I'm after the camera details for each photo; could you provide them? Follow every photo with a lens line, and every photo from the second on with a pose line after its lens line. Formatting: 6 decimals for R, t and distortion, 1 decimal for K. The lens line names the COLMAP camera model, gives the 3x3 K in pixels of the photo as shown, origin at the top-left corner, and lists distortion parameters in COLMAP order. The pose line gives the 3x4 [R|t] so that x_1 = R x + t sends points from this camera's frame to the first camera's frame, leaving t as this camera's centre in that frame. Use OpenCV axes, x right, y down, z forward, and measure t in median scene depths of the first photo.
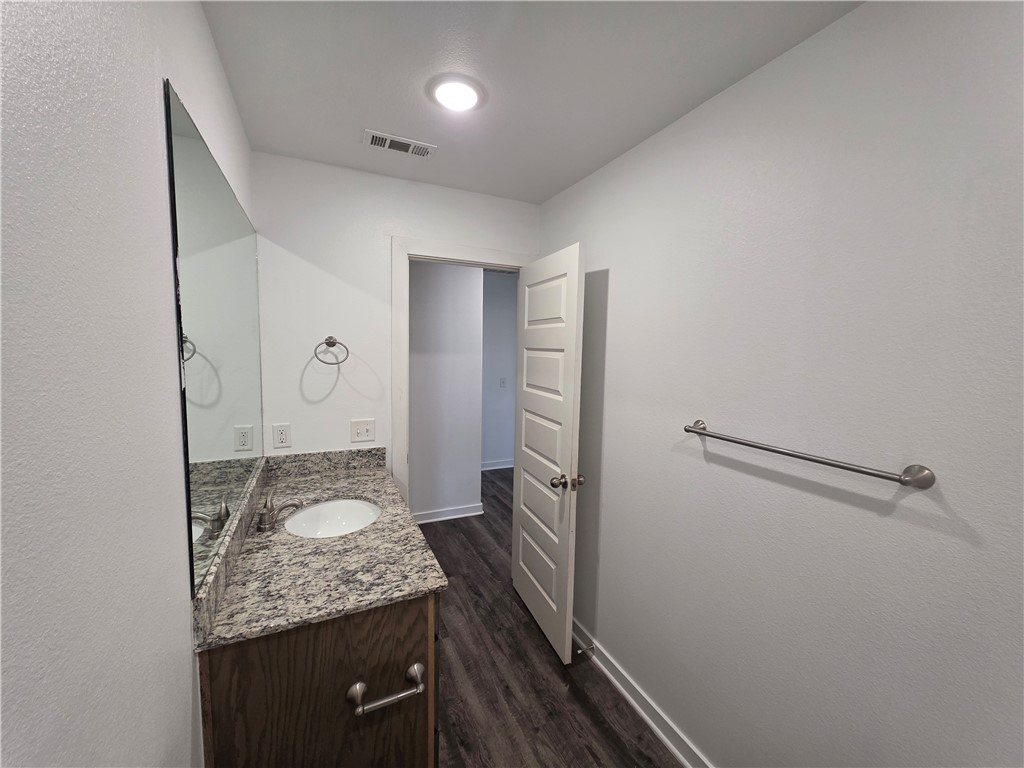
lens RADIAL K [[409.4, 0, 514.8], [0, 409.4, 383.6], [0, 0, 1]] dist [0.002313, 0.000156]
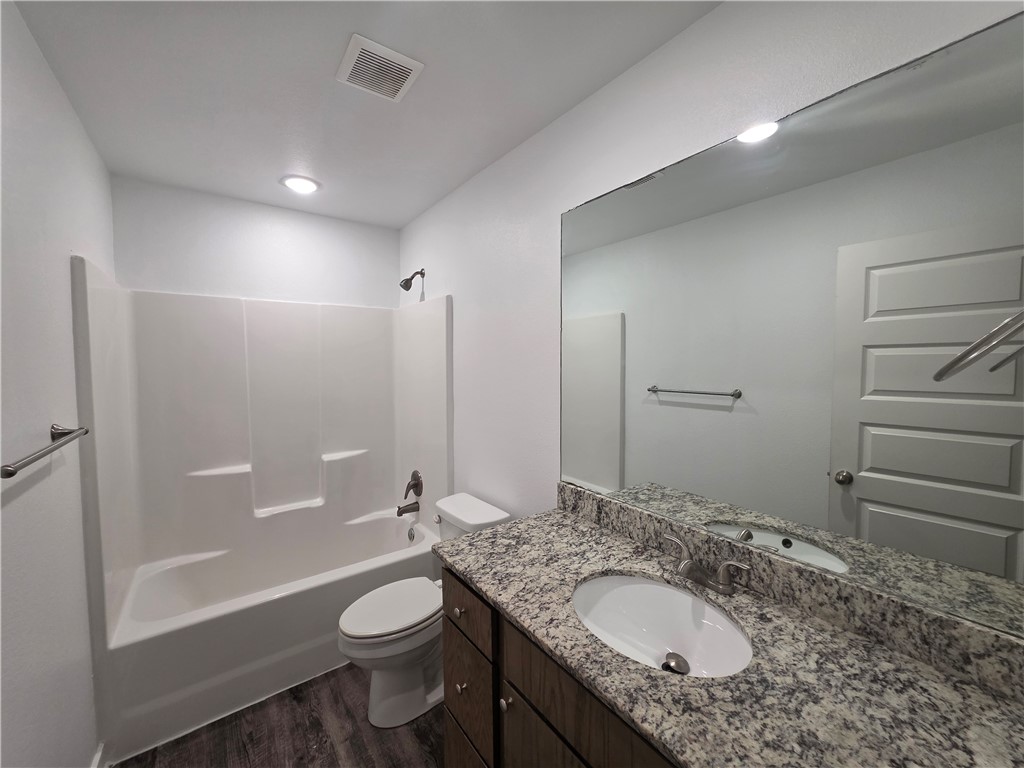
lens RADIAL K [[409.4, 0, 511.7], [0, 409.4, 382.9], [0, 0, 1]] dist [0.002313, 0.000156]
pose [[-0.983360, -0.006233, -0.181560, -0.158118], [-0.031465, 0.990150, 0.136430, -0.115806], [0.178921, 0.139873, -0.973870, 1.912240]]
